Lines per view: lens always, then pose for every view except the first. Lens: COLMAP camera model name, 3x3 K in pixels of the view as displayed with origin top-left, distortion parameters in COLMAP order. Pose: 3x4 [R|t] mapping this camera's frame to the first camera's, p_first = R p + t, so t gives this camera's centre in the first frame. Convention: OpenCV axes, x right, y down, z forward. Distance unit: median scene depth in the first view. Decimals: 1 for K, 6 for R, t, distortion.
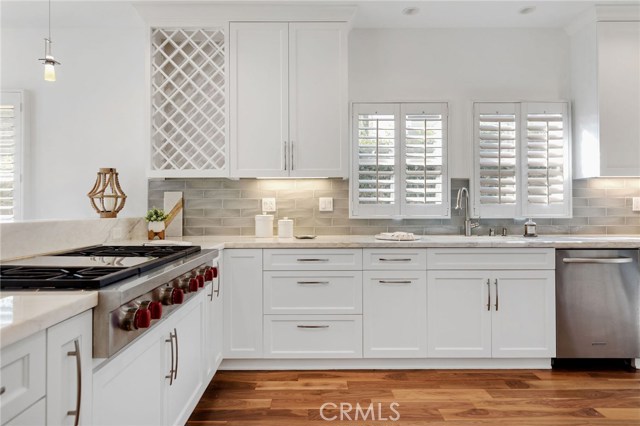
lens RADIAL K [[412.1, 0, 315.6], [0, 412.1, 205.0], [0, 0, 1]] dist [0.004666, -0.000770]
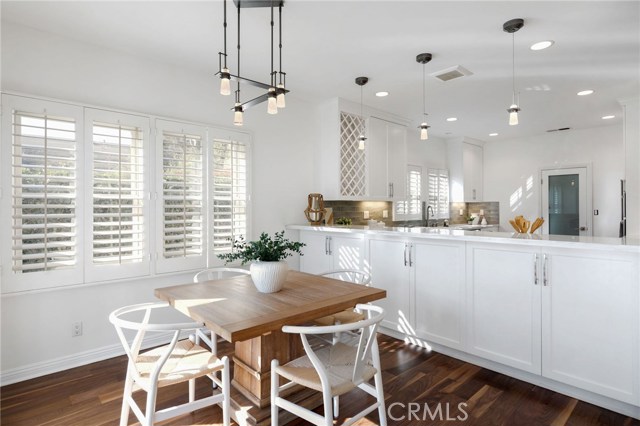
lens RADIAL K [[341.1, 0, 323.1], [0, 341.1, 205.3], [0, 0, 1]] dist [-0.001174, -0.000345]
pose [[0.734769, 0.002530, 0.678312, -1.378674], [-0.002923, 0.999996, -0.000564, -0.044504], [-0.678311, -0.001569, 0.734774, 0.022996]]
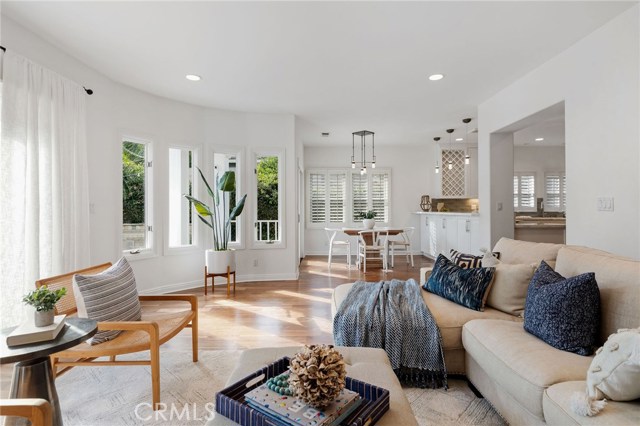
lens RADIAL K [[341.1, 0, 321.1], [0, 341.1, 209.9], [0, 0, 1]] dist [-0.001174, -0.000345]
pose [[0.999962, -0.003018, -0.008204, -1.265650], [0.003125, 0.999911, 0.013002, -0.017361], [0.008164, -0.013027, 0.999882, -1.534331]]
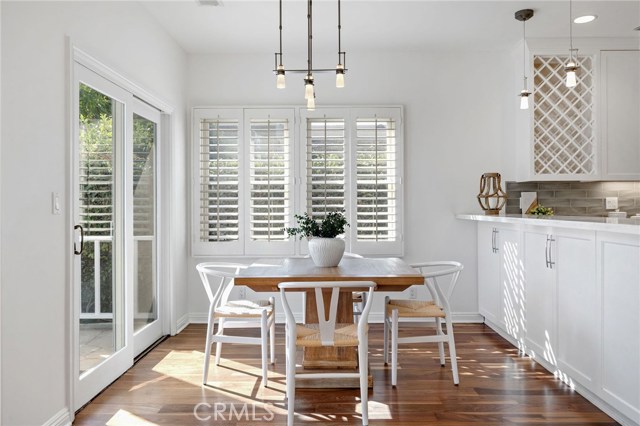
lens RADIAL K [[503.4, 0, 326.8], [0, 503.4, 206.5], [0, 0, 1]] dist [0.012483, 0.000064]
pose [[0.999940, -0.003042, -0.010513, -0.972655], [0.003153, 0.999939, 0.010558, -0.009227], [0.010481, -0.010591, 0.999889, -0.467165]]
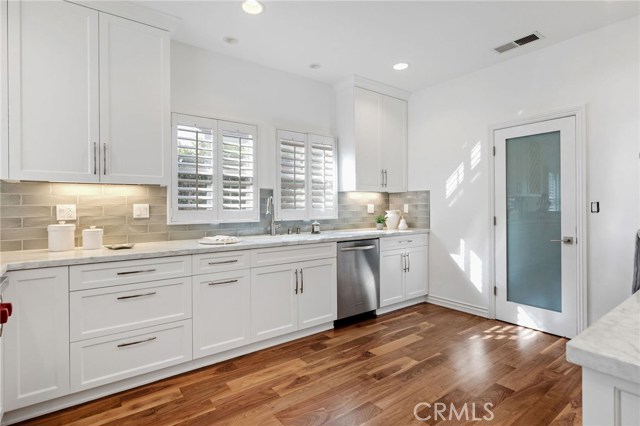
lens RADIAL K [[325.7, 0, 329.4], [0, 325.7, 205.6], [0, 0, 1]] dist [0.002462, -0.002086]
pose [[0.793967, -0.001517, 0.607959, -0.097897], [-0.000730, 0.999994, 0.003449, -0.018787], [-0.607960, -0.003182, 0.793961, 0.122360]]
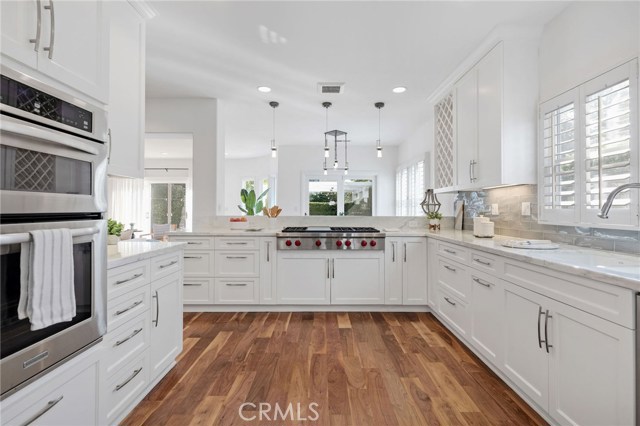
lens RADIAL K [[312.2, 0, 318.7], [0, 312.2, 208.3], [0, 0, 1]] dist [0.003675, 0.000401]
pose [[-0.010020, -0.000749, -0.999950, 0.889294], [0.004818, 0.999988, -0.000798, -0.005525], [0.999938, -0.004826, -0.010017, 0.520502]]
